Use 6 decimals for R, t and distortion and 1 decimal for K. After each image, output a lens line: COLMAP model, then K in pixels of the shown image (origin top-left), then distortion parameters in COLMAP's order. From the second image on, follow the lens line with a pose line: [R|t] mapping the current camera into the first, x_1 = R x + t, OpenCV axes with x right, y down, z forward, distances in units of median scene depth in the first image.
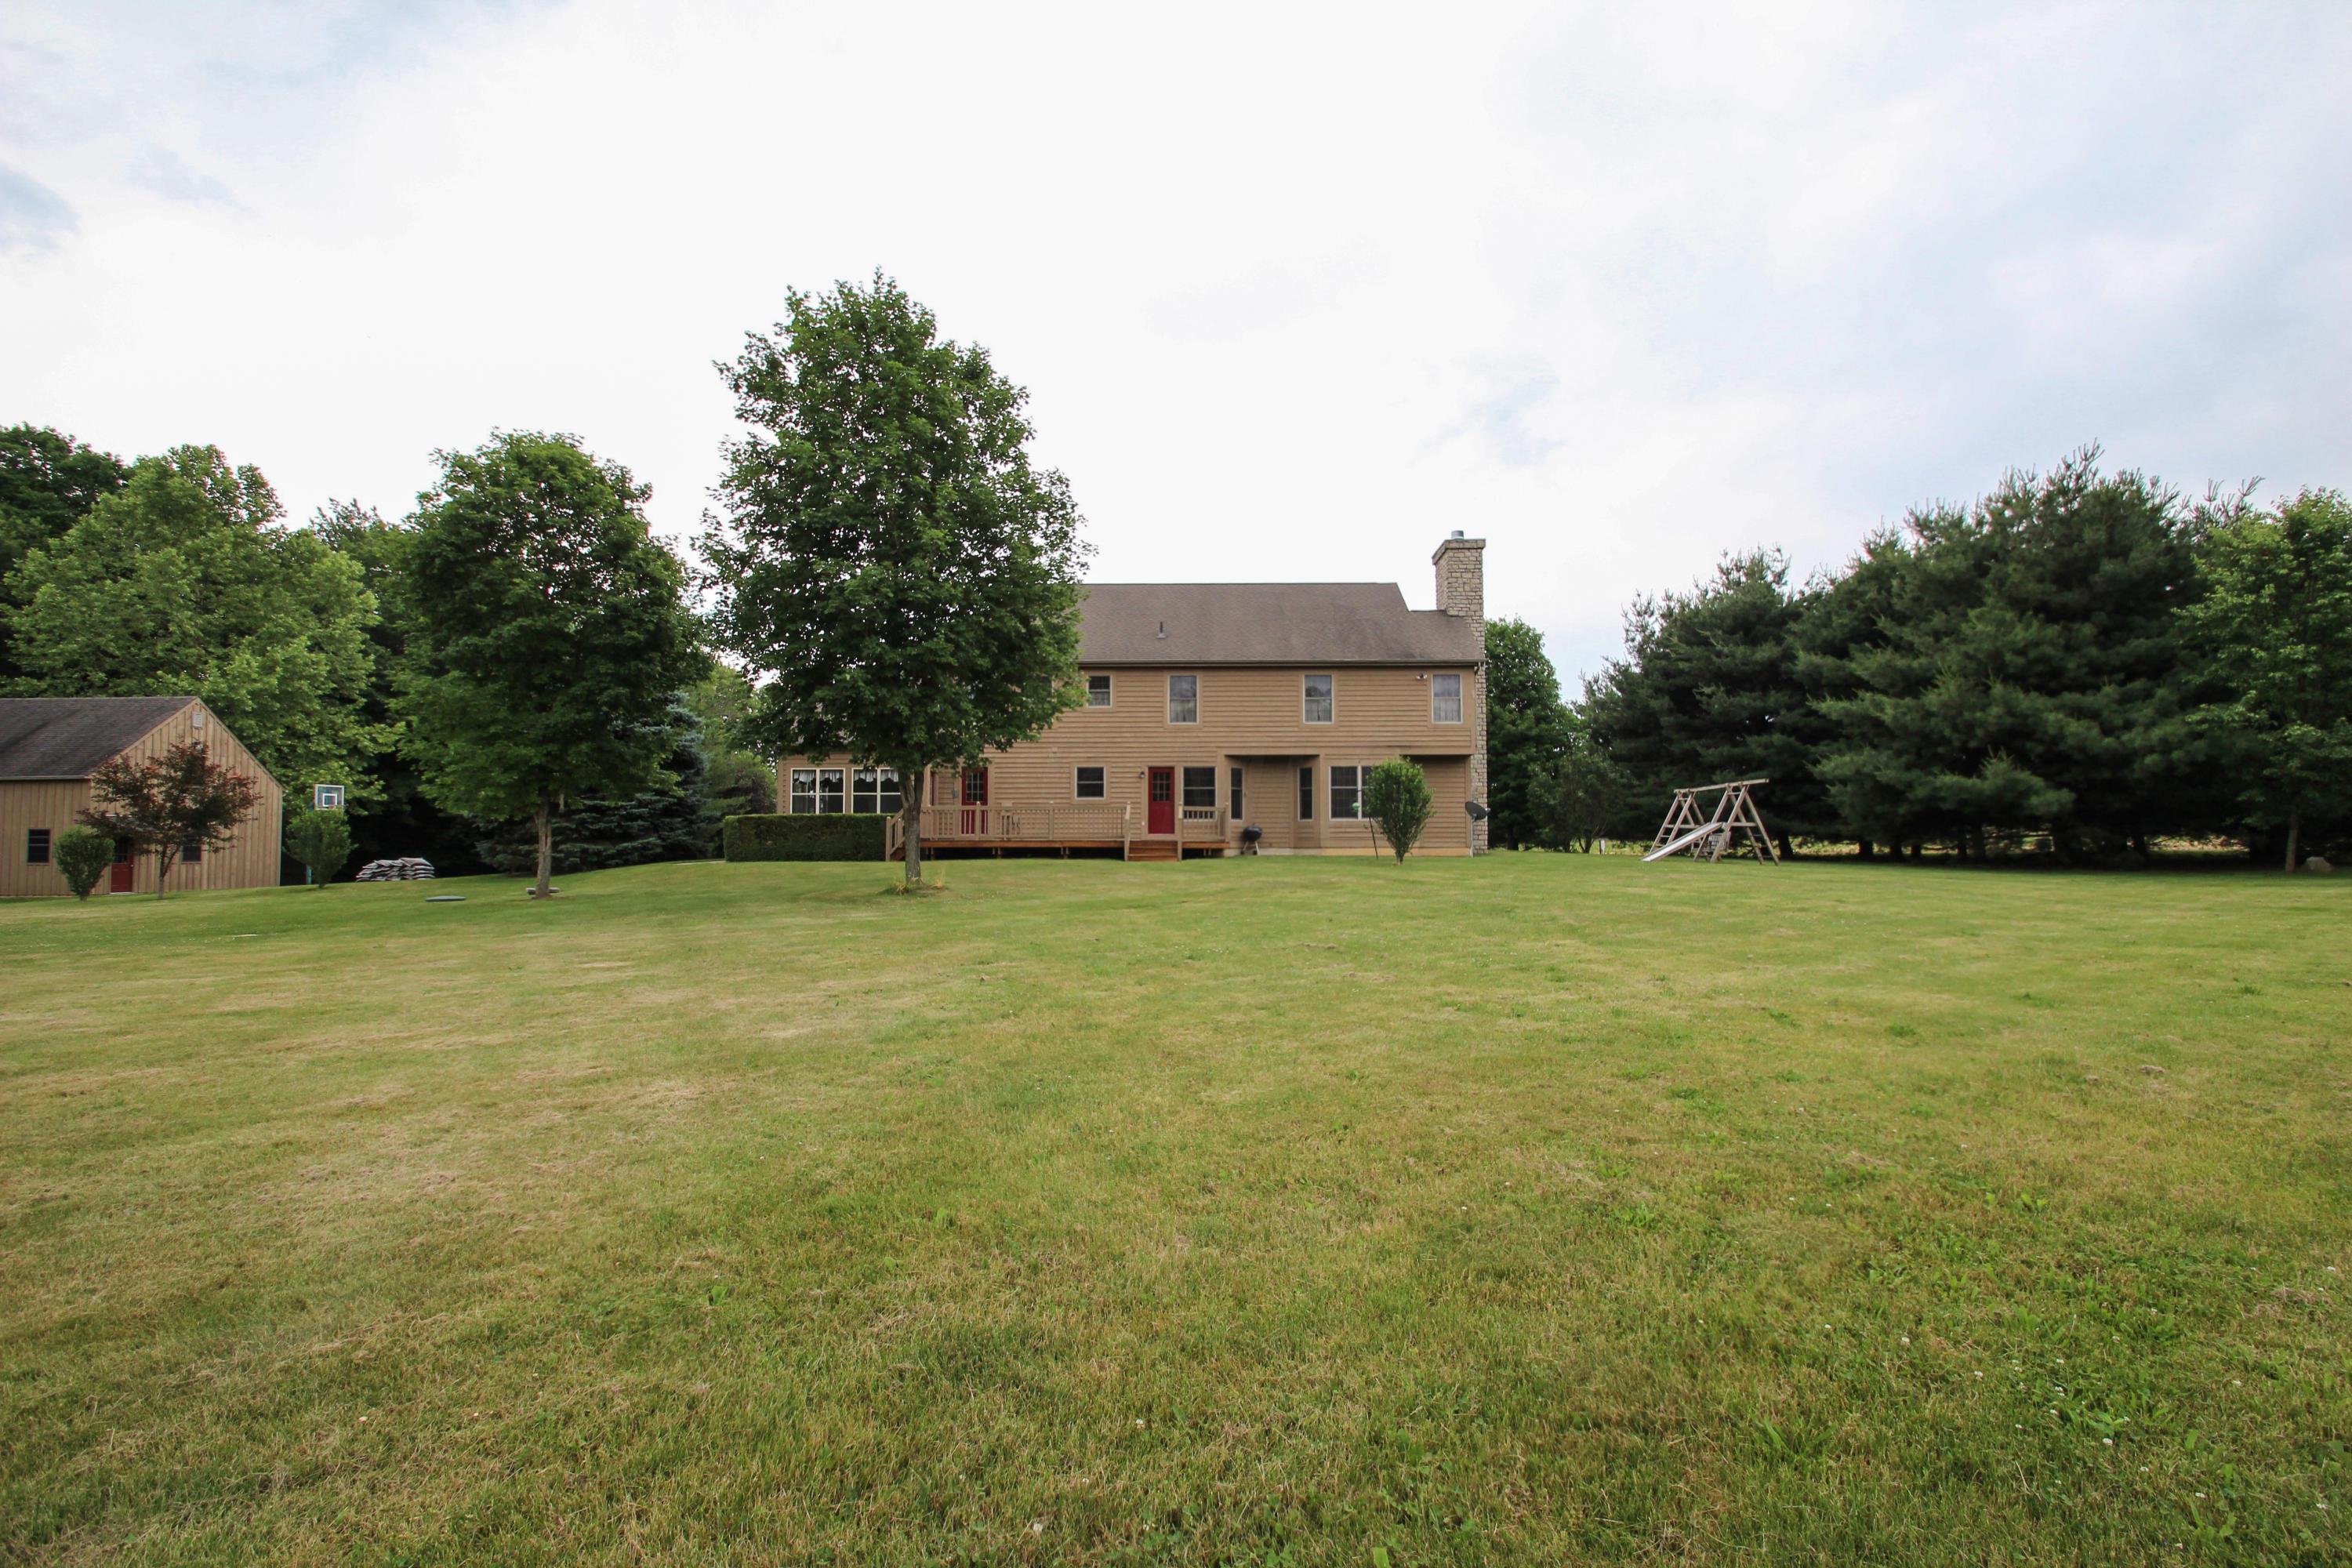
lens RADIAL K [[1079.0, 0, 1186.8], [0, 1079.0, 790.6], [0, 0, 1]] dist [-0.001550, -0.005680]
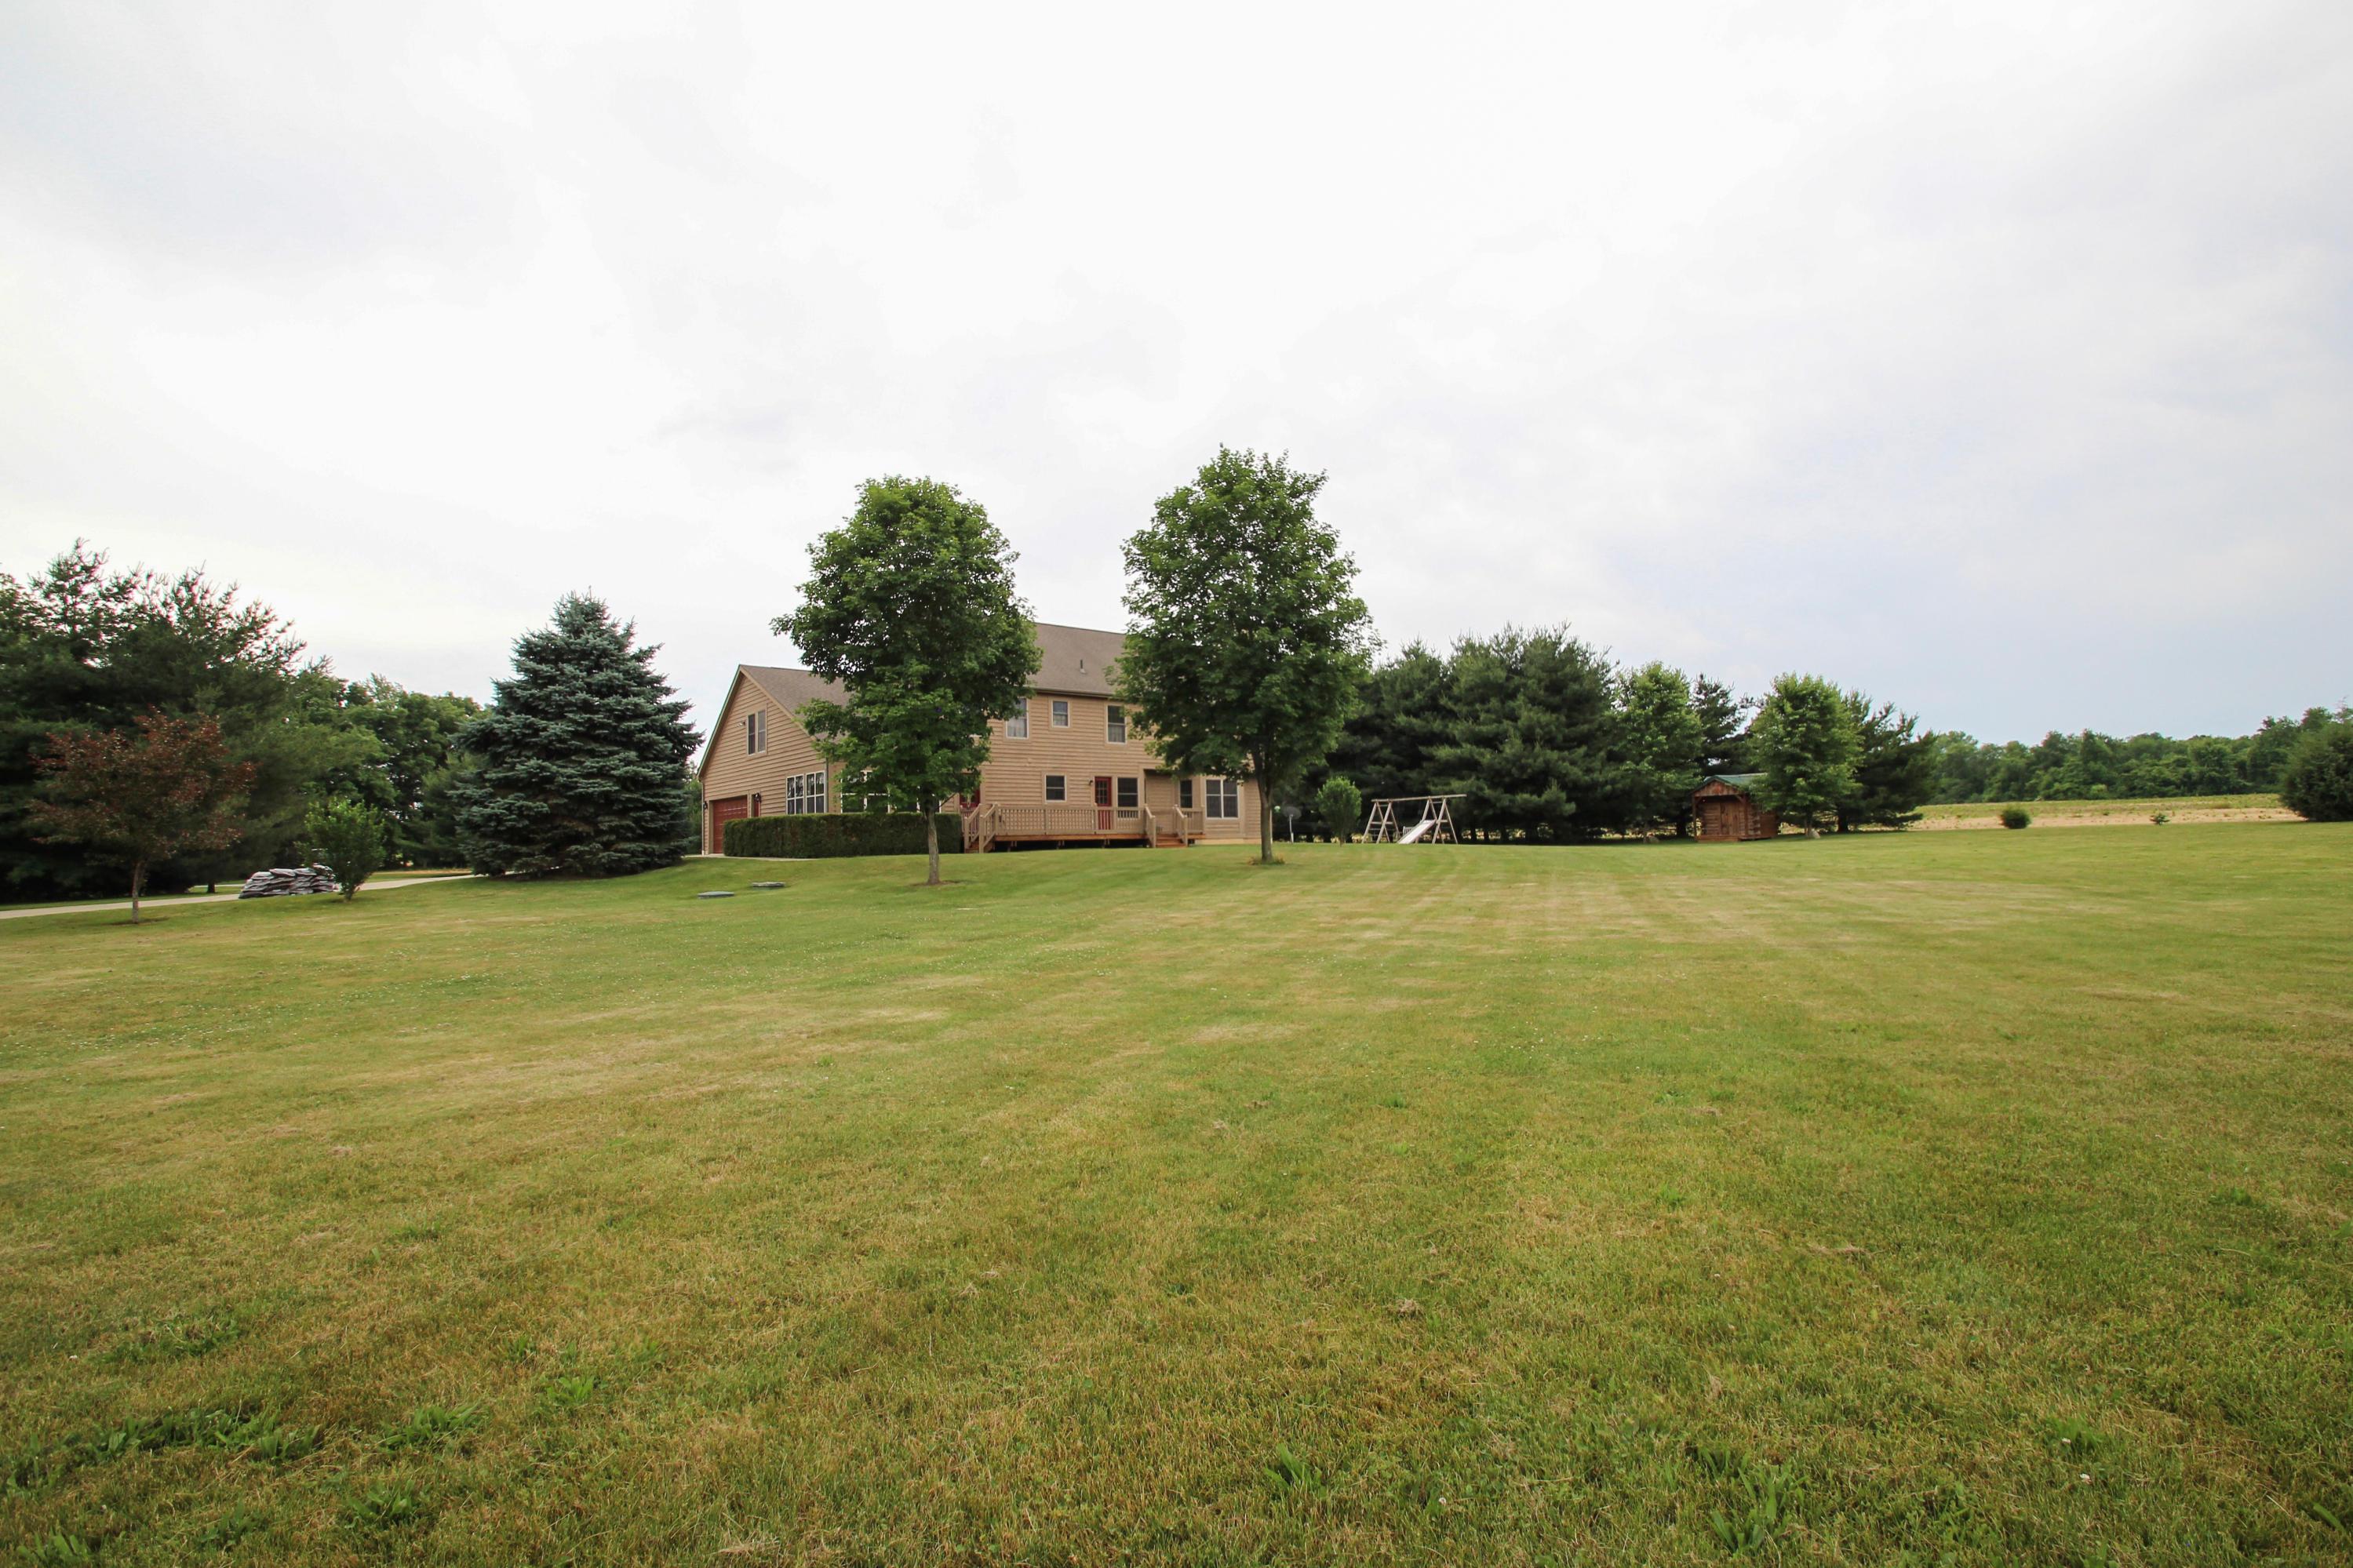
lens RADIAL K [[1079.3, 0, 1188.7], [0, 1079.3, 788.8], [0, 0, 1]] dist [-0.001550, -0.005680]
pose [[0.775570, 0.017533, 0.631018, -0.811739], [-0.012702, 0.999845, -0.012170, 0.006713], [-0.631134, 0.001423, 0.775673, -0.056652]]
